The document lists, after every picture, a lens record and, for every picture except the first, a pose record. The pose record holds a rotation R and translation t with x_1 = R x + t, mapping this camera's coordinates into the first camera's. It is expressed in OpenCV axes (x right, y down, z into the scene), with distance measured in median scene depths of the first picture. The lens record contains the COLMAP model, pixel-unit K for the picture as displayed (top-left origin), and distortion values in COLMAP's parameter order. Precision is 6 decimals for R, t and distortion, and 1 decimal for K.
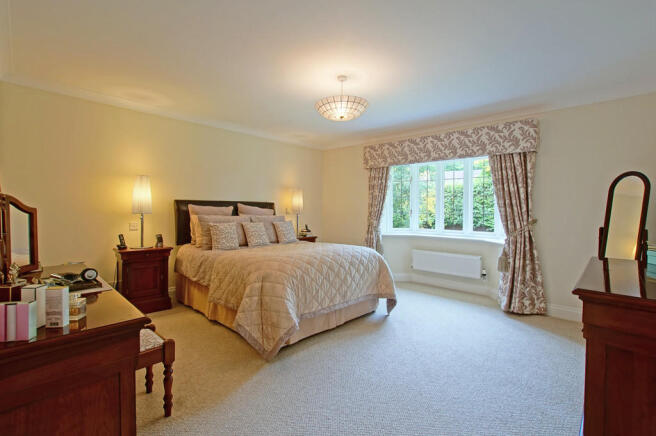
lens RADIAL K [[286.3, 0, 327.9], [0, 286.3, 211.6], [0, 0, 1]] dist [-0.000416, 0.000431]
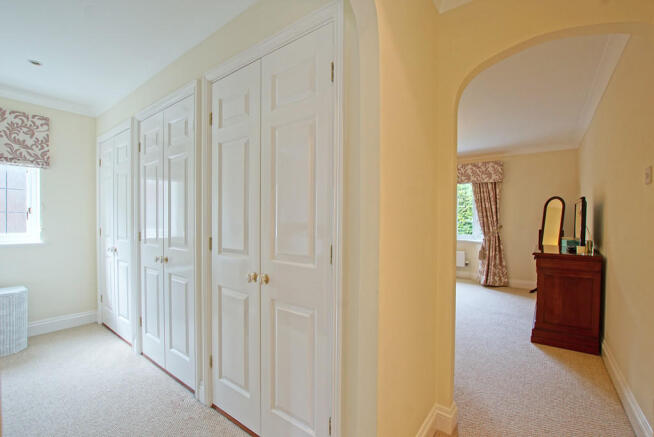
lens RADIAL K [[286.2, 0, 326.7], [0, 286.2, 224.8], [0, 0, 1]] dist [0.000421, -0.000149]
pose [[0.991531, -0.013737, 0.129138, -0.413358], [0.011962, 0.999823, 0.014514, -0.010010], [-0.129315, -0.012847, 0.991520, -0.413907]]
